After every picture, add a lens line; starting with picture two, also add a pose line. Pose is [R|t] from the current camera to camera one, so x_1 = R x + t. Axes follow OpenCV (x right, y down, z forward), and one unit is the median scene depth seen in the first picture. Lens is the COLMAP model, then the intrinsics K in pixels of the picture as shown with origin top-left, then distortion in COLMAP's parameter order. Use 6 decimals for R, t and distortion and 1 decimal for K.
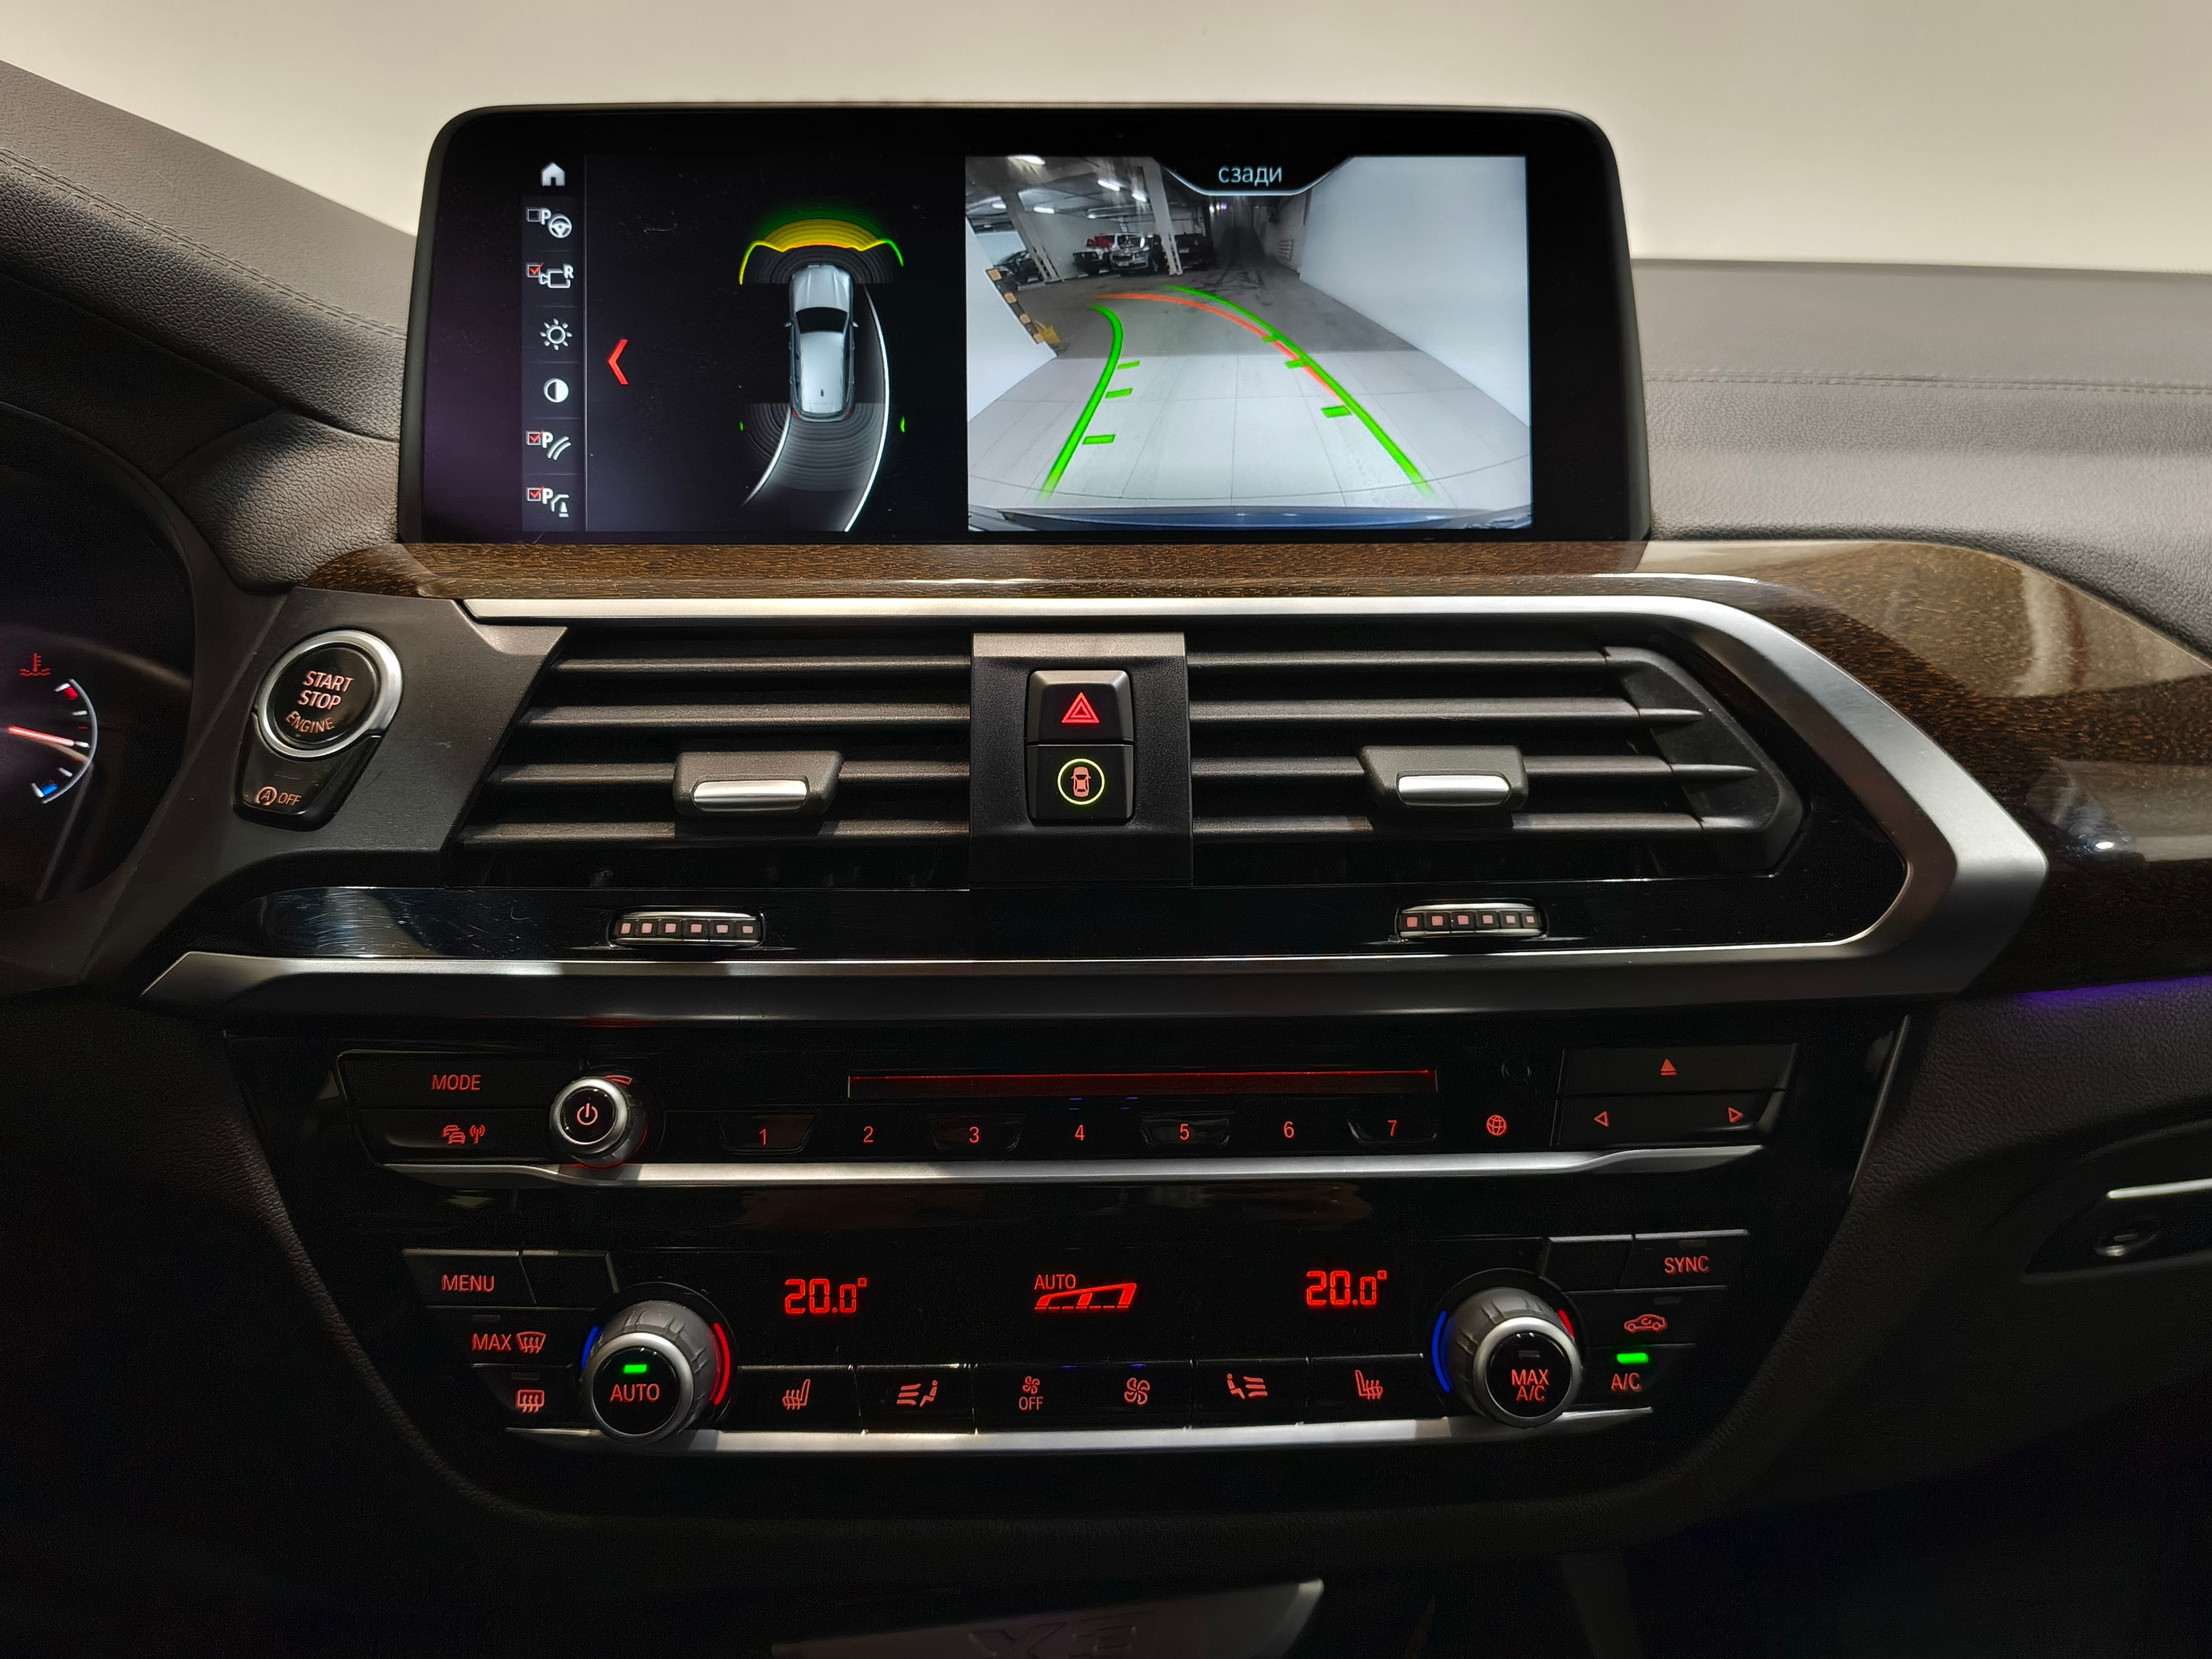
lens RADIAL K [[1849.6, 0, 1106.0], [0, 1849.6, 829.5], [0, 0, 1]] dist [0.046372, -0.007739]
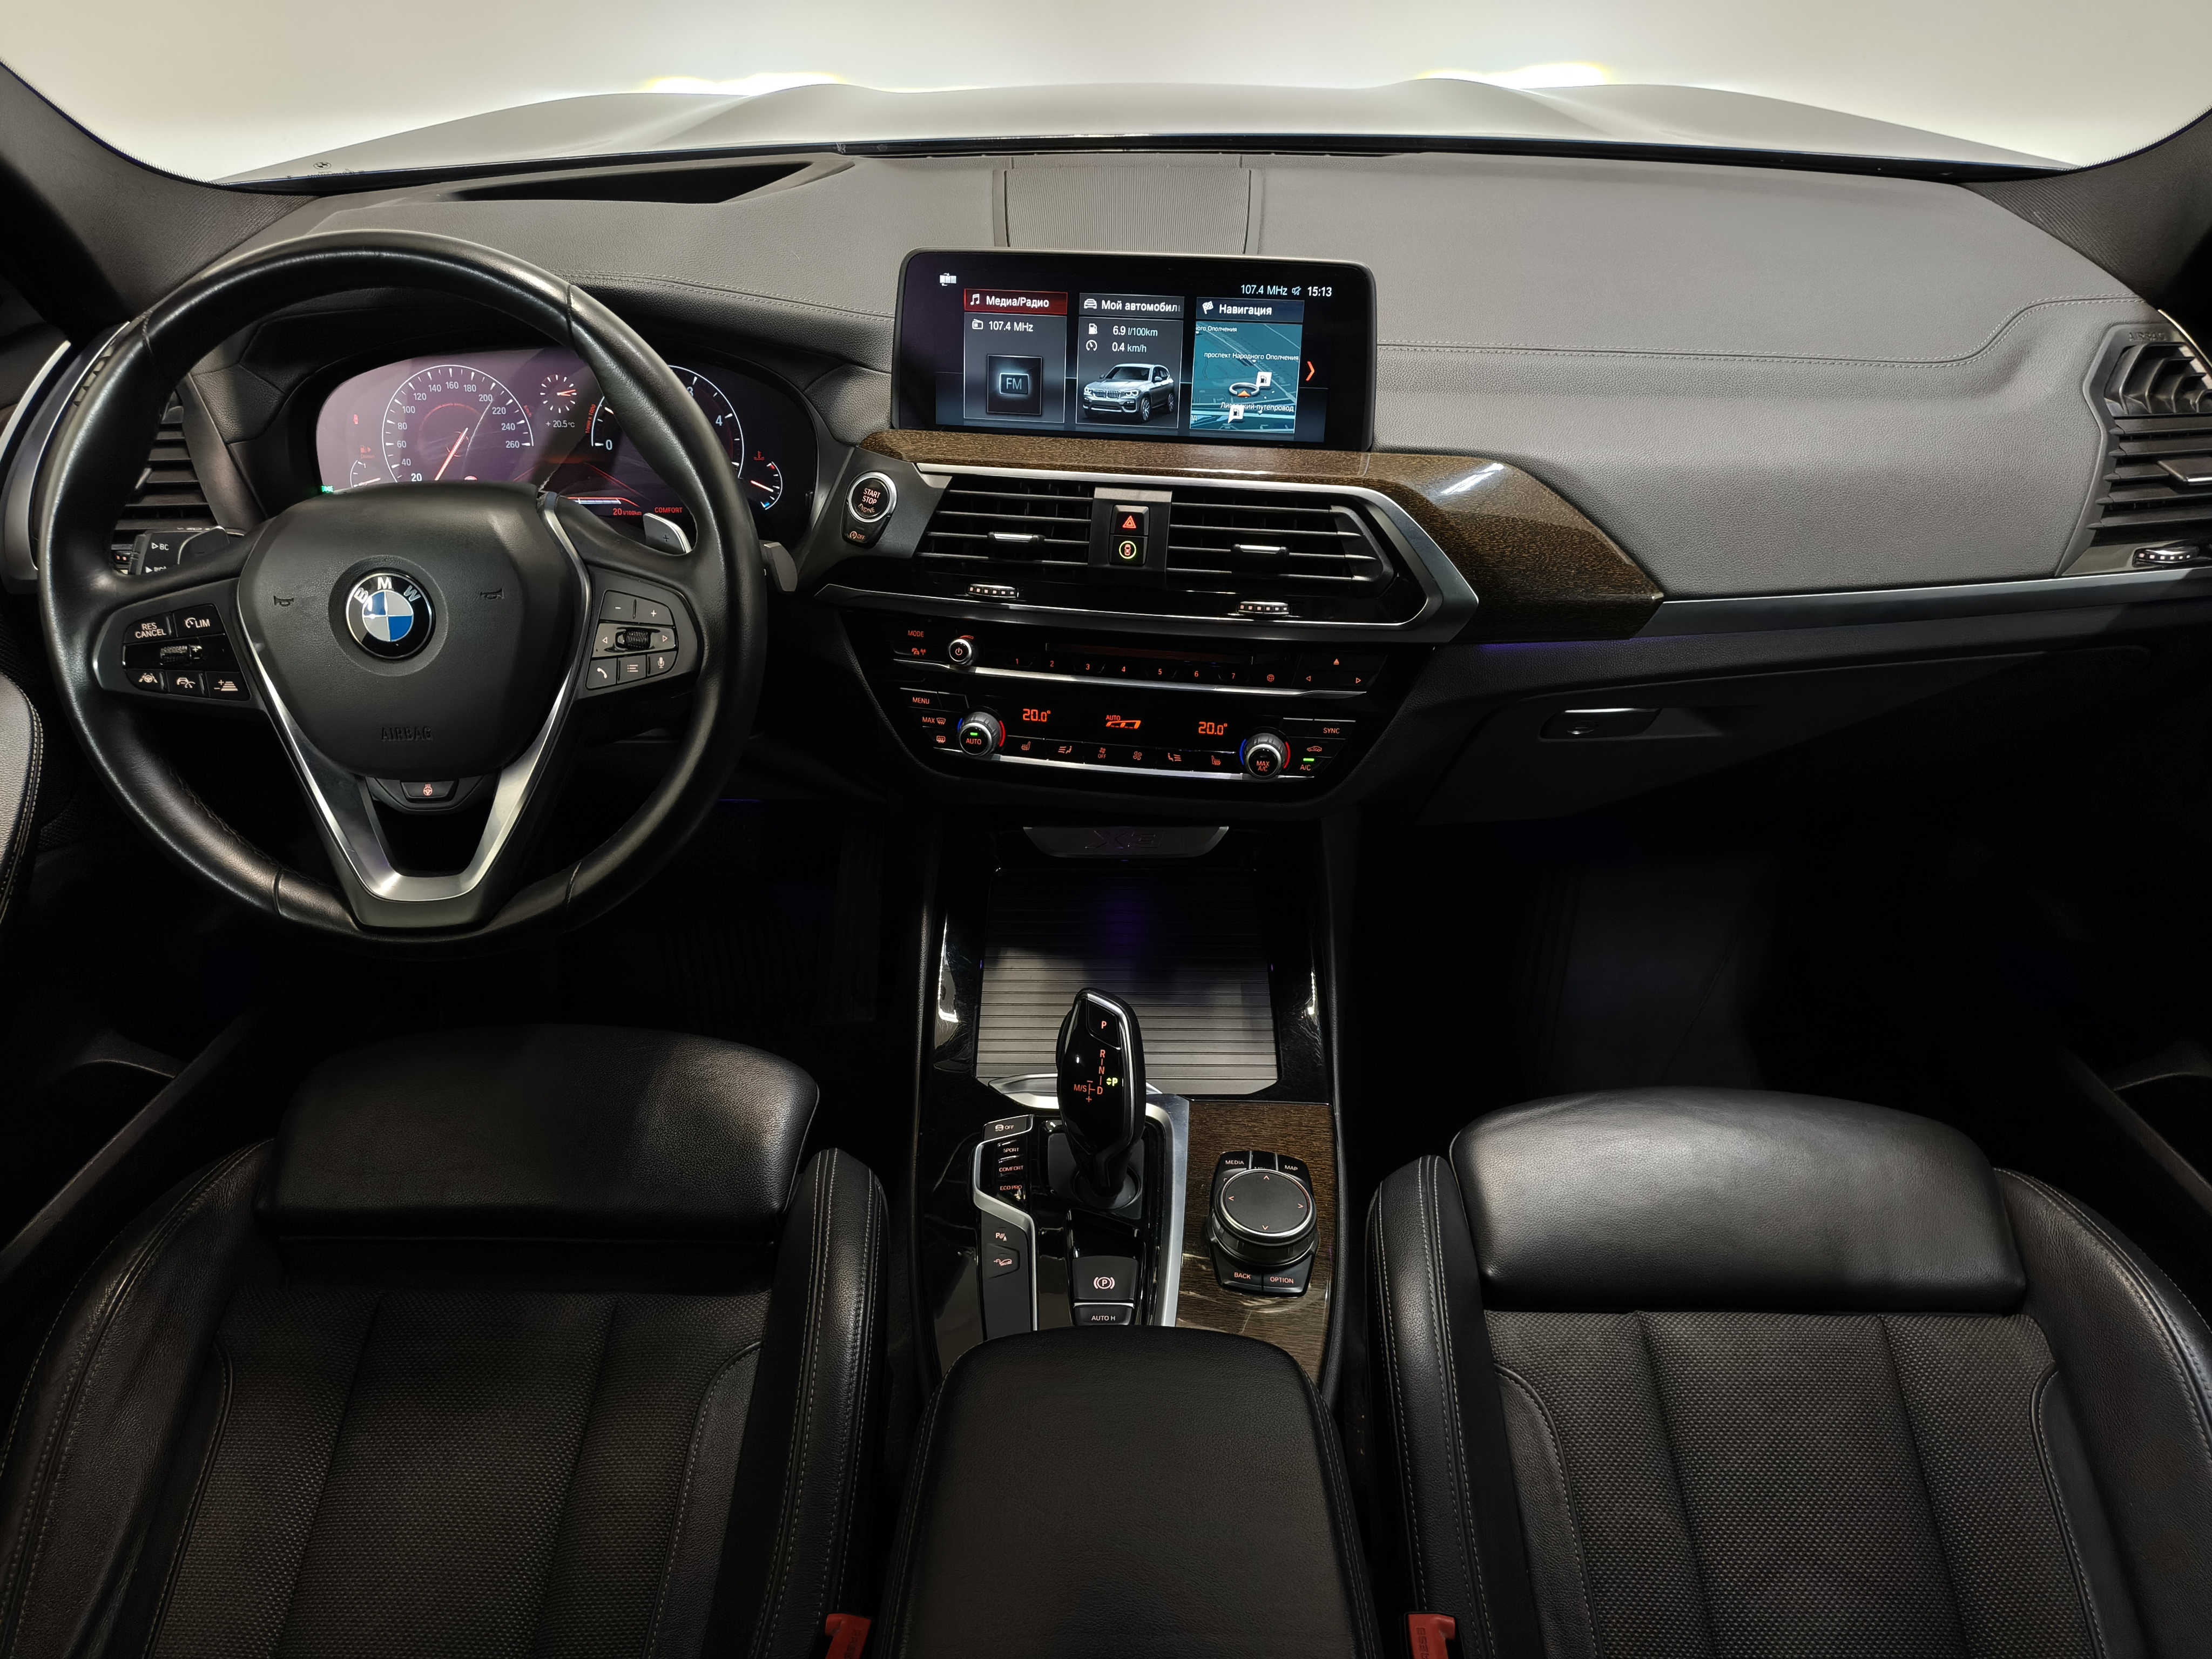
lens RADIAL K [[1475.4, 0, 1094.8], [0, 1475.4, 853.4], [0, 0, 1]] dist [0.004874, -0.005380]
pose [[0.983282, 0.102742, -0.150333, 0.317789], [-0.037906, 0.923017, 0.382887, -0.450835], [0.178099, -0.370788, 0.911481, -1.212775]]
